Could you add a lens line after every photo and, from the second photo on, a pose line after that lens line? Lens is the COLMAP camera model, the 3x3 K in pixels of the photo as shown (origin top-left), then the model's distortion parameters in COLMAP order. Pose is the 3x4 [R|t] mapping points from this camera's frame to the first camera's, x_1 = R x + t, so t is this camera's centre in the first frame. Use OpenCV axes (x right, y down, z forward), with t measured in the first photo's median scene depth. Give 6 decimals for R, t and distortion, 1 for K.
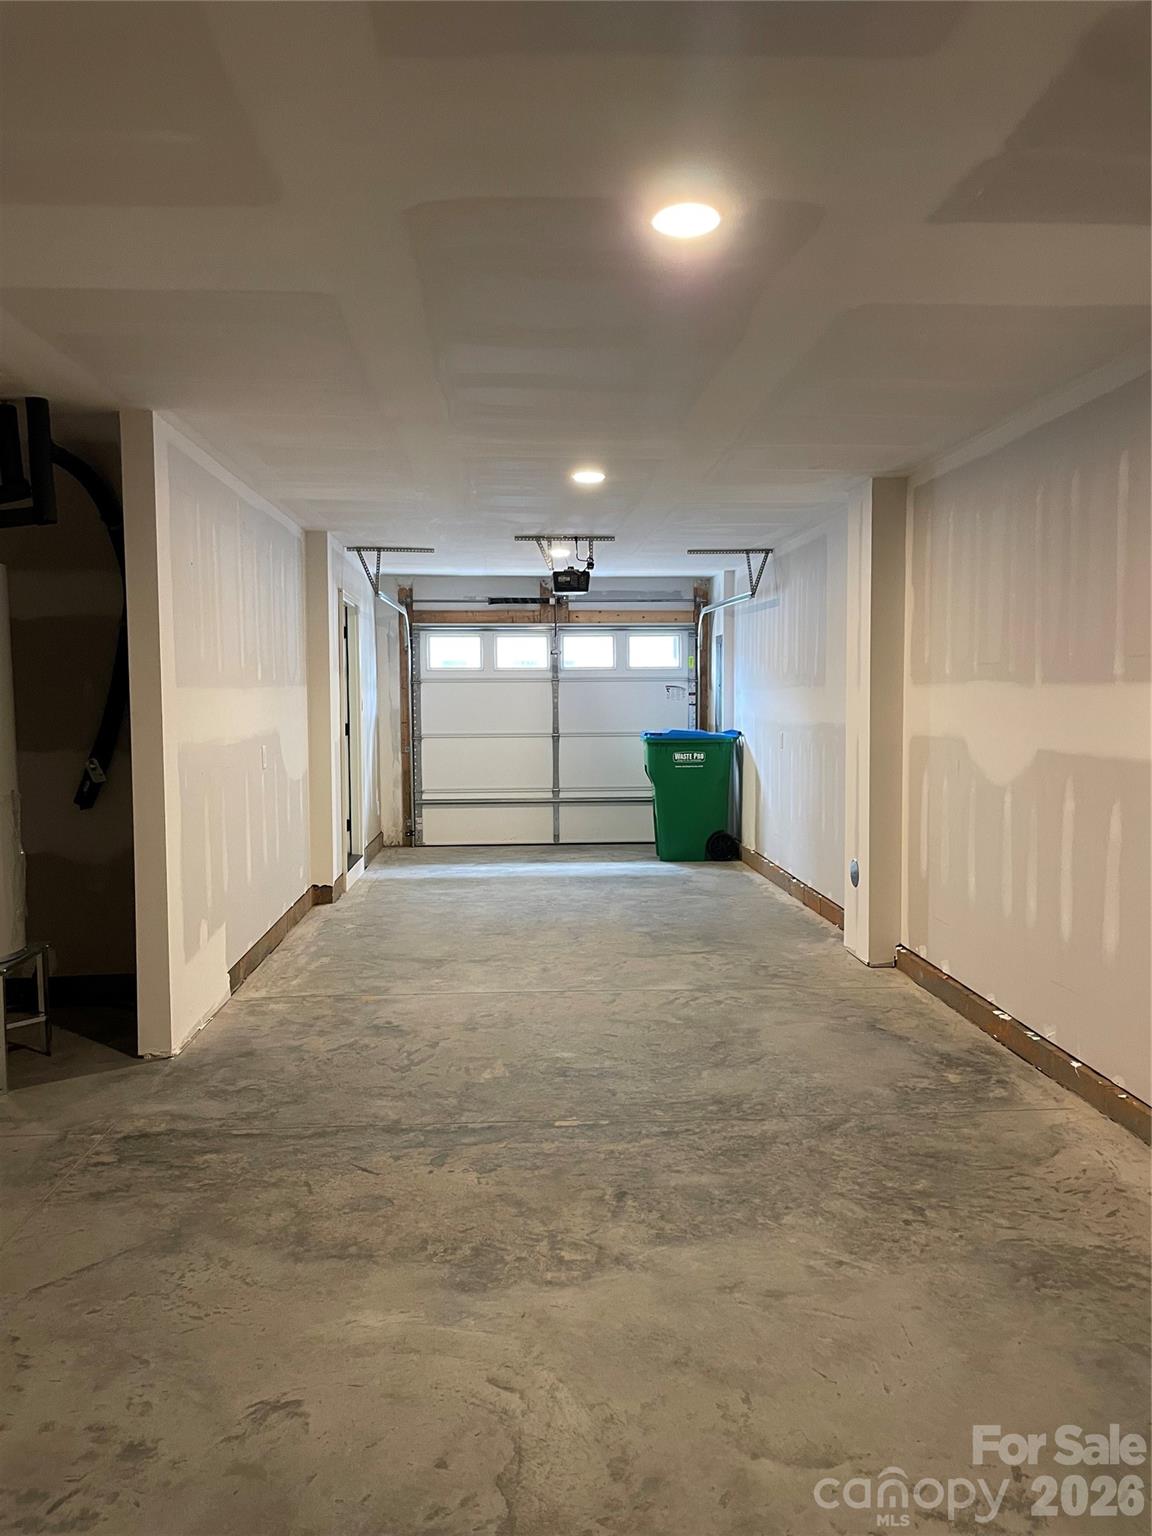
lens RADIAL K [[1176.0, 0, 576.1], [0, 1176.0, 769.8], [0, 0, 1]] dist [0.032037, -0.036426]
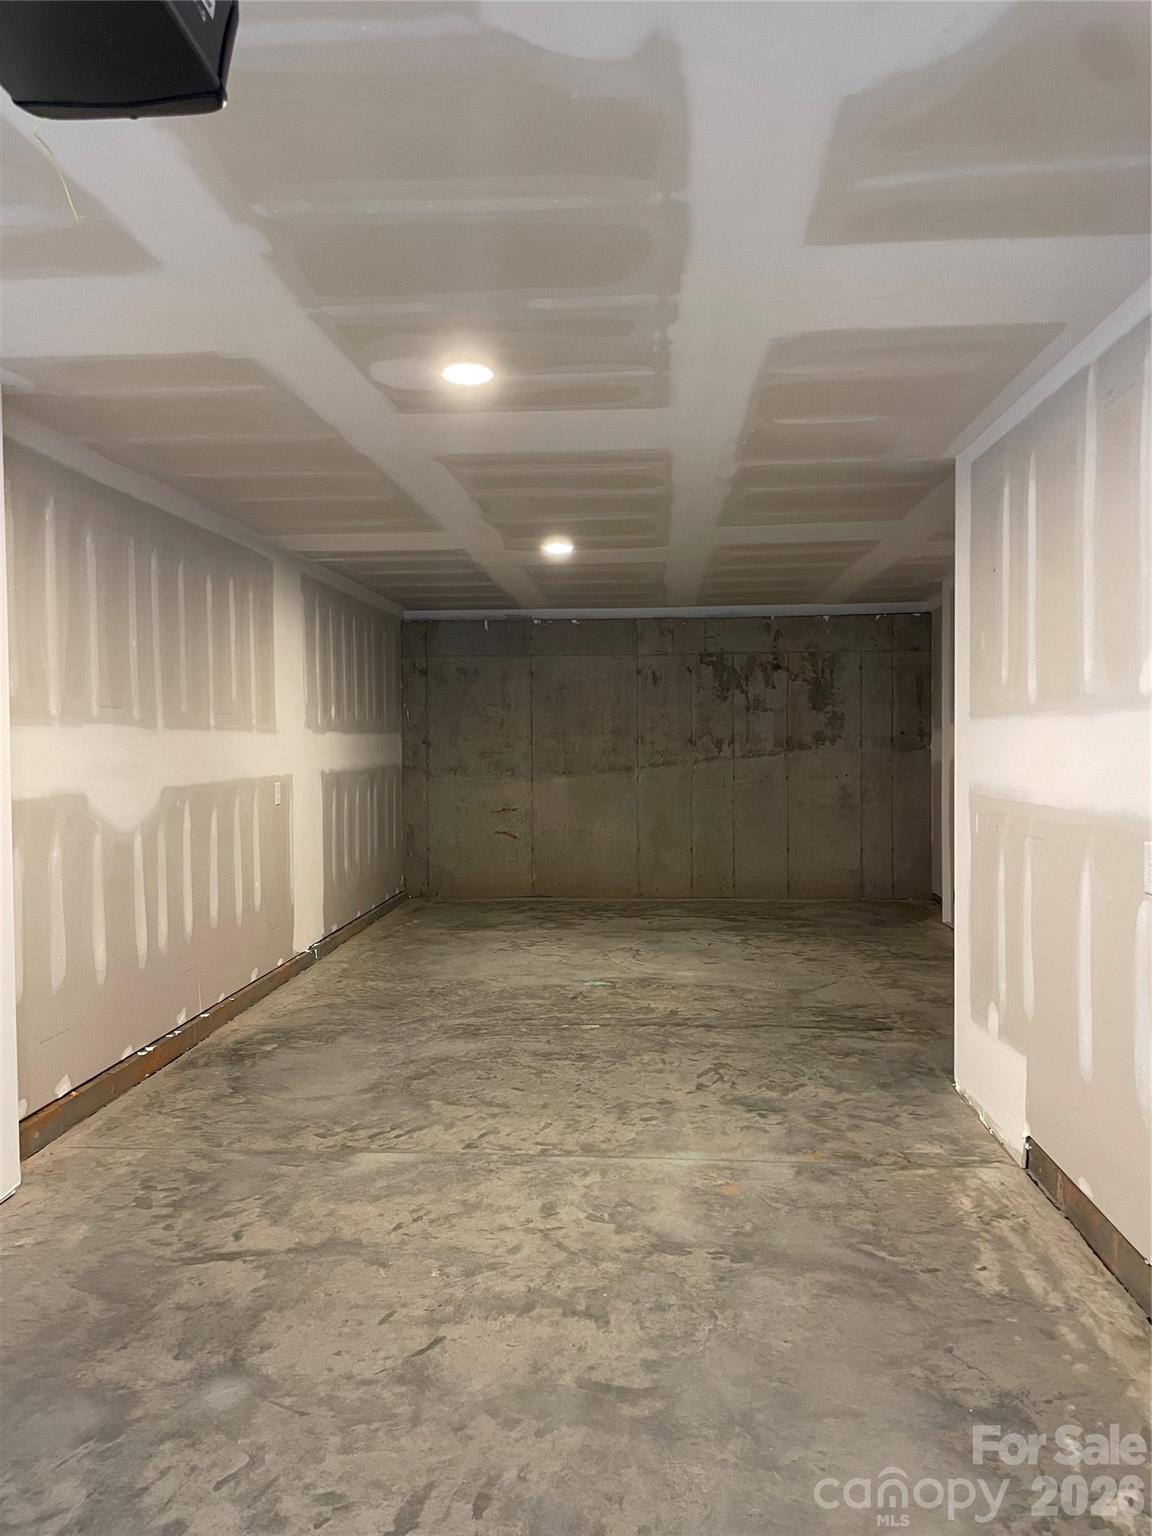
lens RADIAL K [[1176.0, 0, 575.7], [0, 1176.0, 770.2], [0, 0, 1]] dist [0.032037, -0.036426]
pose [[-0.991696, 0.008519, 0.128323, -0.153446], [0.020748, 0.995331, 0.094260, -0.132241], [-0.126921, 0.096140, -0.987243, 2.063741]]
